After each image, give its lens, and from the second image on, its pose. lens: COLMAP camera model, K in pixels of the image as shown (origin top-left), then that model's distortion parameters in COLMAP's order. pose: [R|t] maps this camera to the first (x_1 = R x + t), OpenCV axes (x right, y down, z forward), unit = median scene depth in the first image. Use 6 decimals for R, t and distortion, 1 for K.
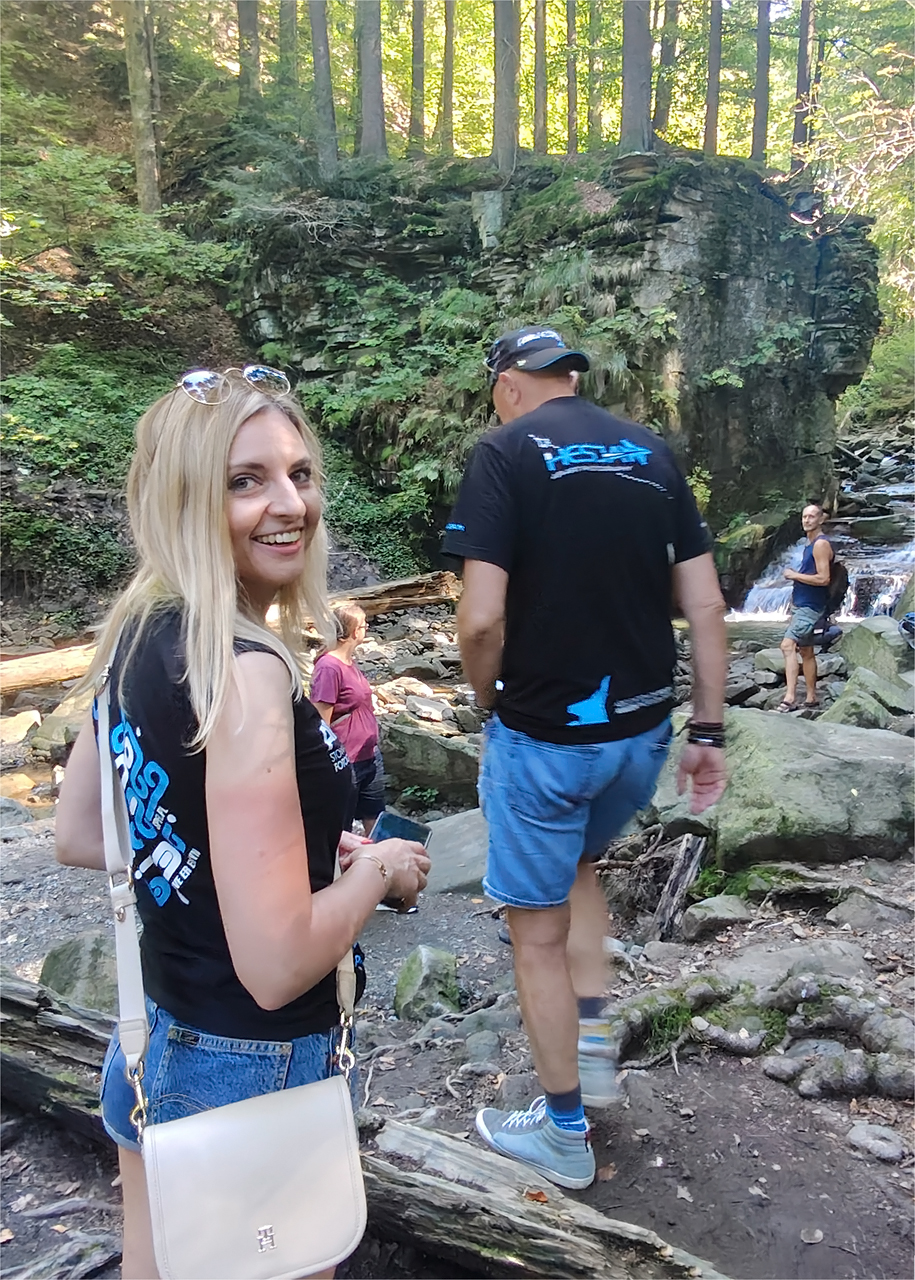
lens RADIAL K [[1038.7, 0, 504.0], [0, 1038.7, 601.9], [0, 0, 1]] dist [0.034699, 0.002918]
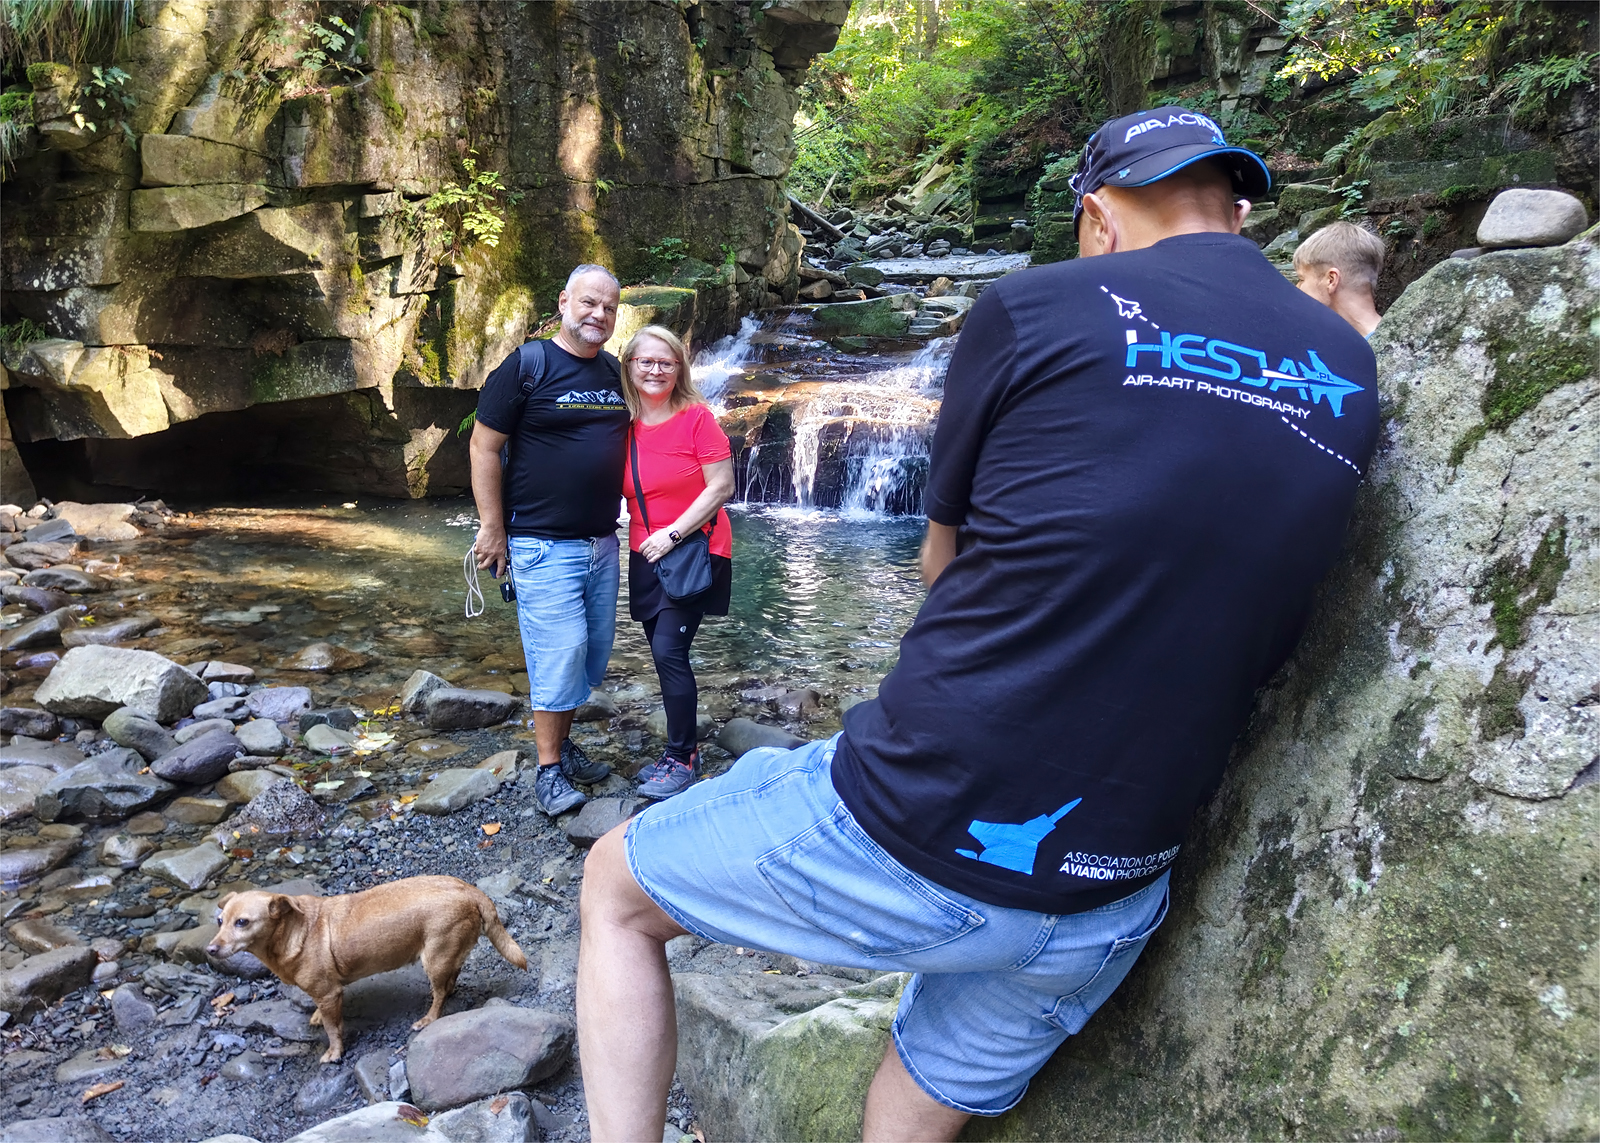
lens RADIAL K [[1143.3, 0, 796.3], [0, 1143.3, 534.9], [0, 0, 1]] dist [0.002403, 0.007948]
pose [[0.958717, -0.024777, 0.283282, 0.158556], [-0.005575, 0.994367, 0.105841, -0.024149], [-0.284309, -0.103051, 0.953178, 0.444740]]
